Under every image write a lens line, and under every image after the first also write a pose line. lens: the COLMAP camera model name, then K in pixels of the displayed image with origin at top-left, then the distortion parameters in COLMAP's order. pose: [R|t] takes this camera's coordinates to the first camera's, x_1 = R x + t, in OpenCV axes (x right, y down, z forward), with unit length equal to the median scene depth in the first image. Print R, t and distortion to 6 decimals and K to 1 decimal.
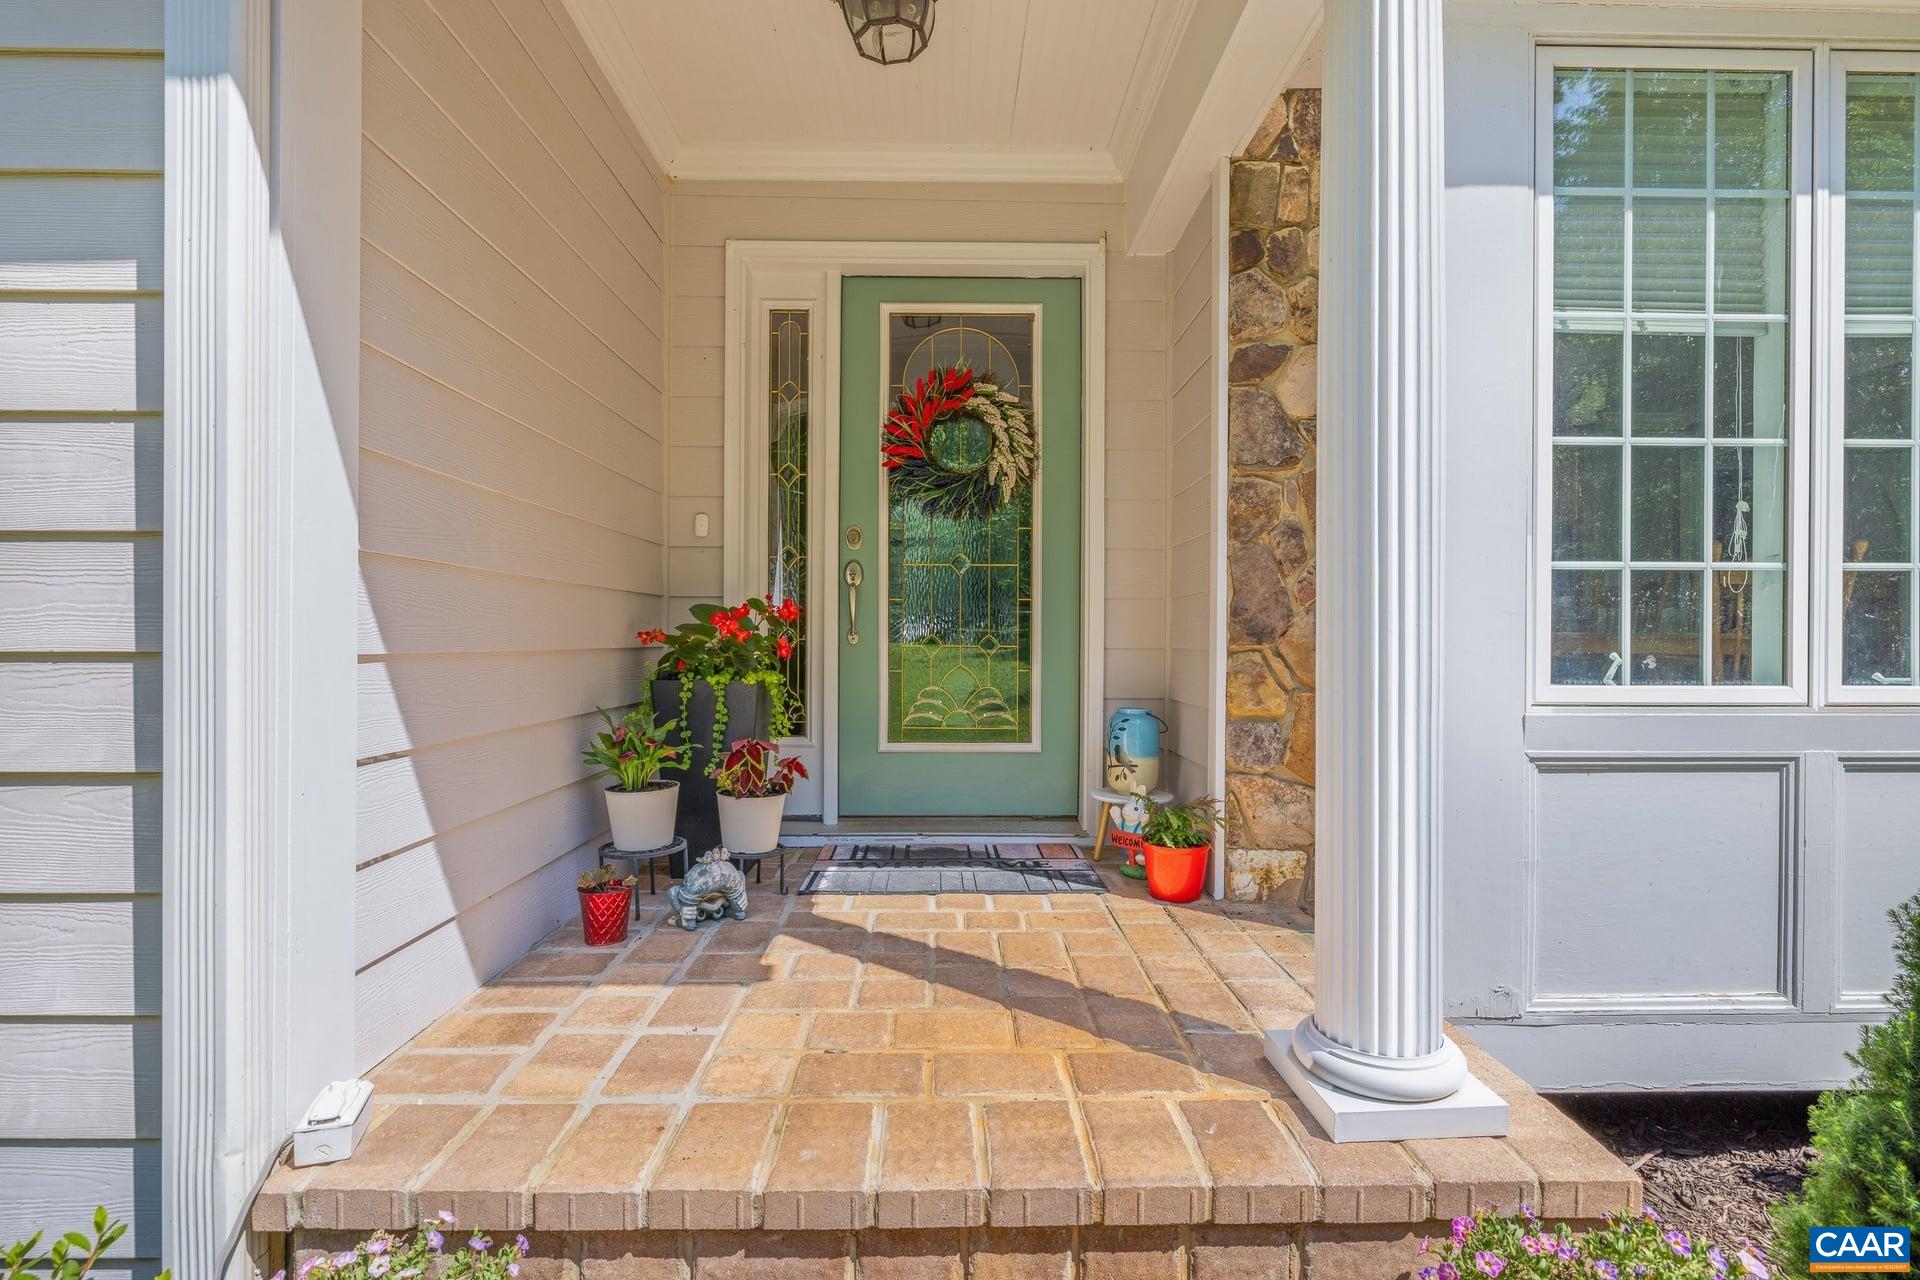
lens RADIAL K [[894.7, 0, 959.7], [0, 894.7, 639.0], [0, 0, 1]] dist [-0.009350, 0.002933]
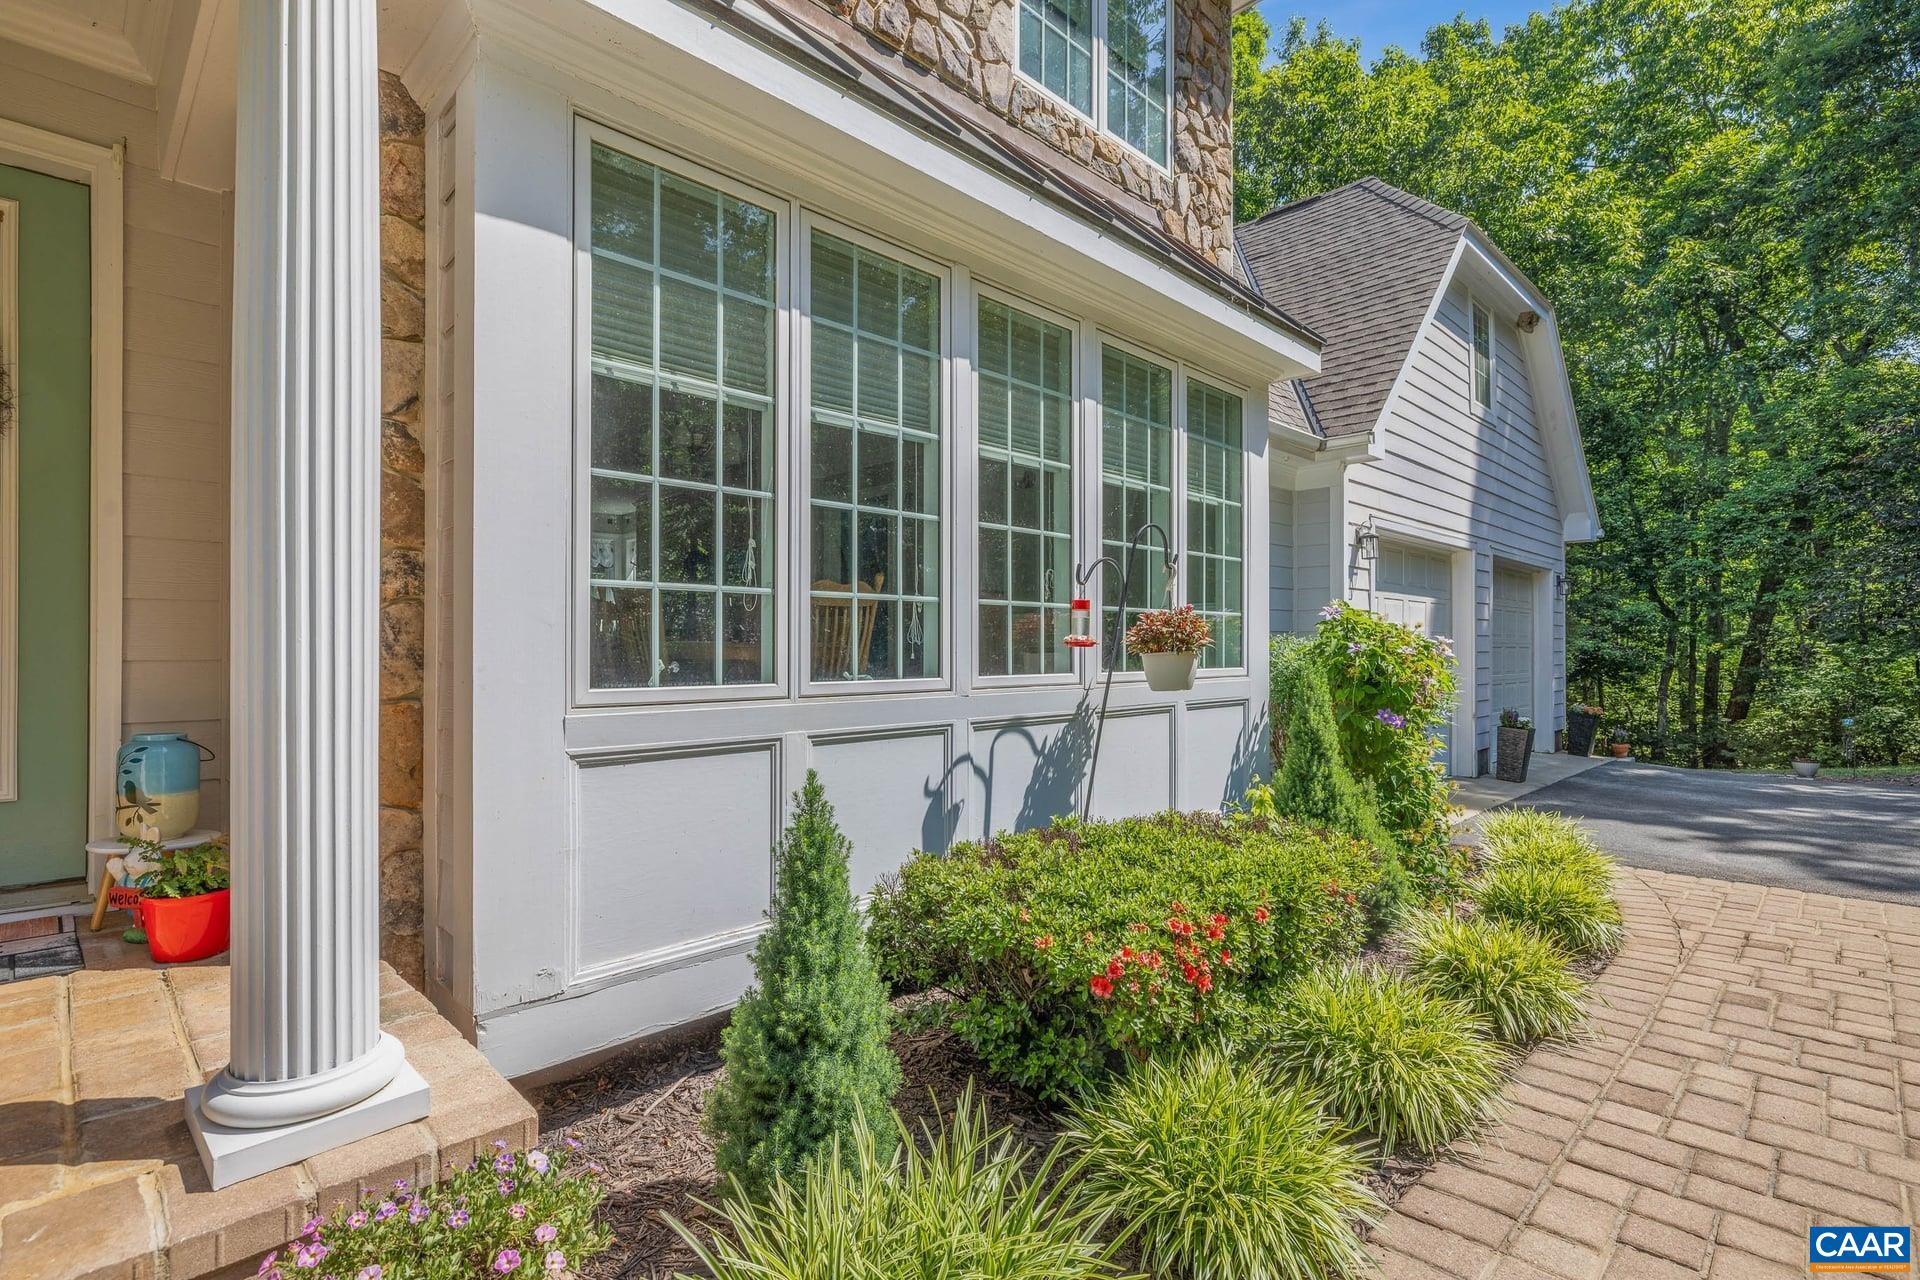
lens RADIAL K [[894.7, 0, 971.2], [0, 894.7, 649.6], [0, 0, 1]] dist [-0.009350, 0.002933]
pose [[0.717380, -0.002333, 0.696679, 0.225219], [0.003328, 0.999994, -0.000078, 0.004367], [-0.696675, 0.002374, 0.717383, -0.137427]]
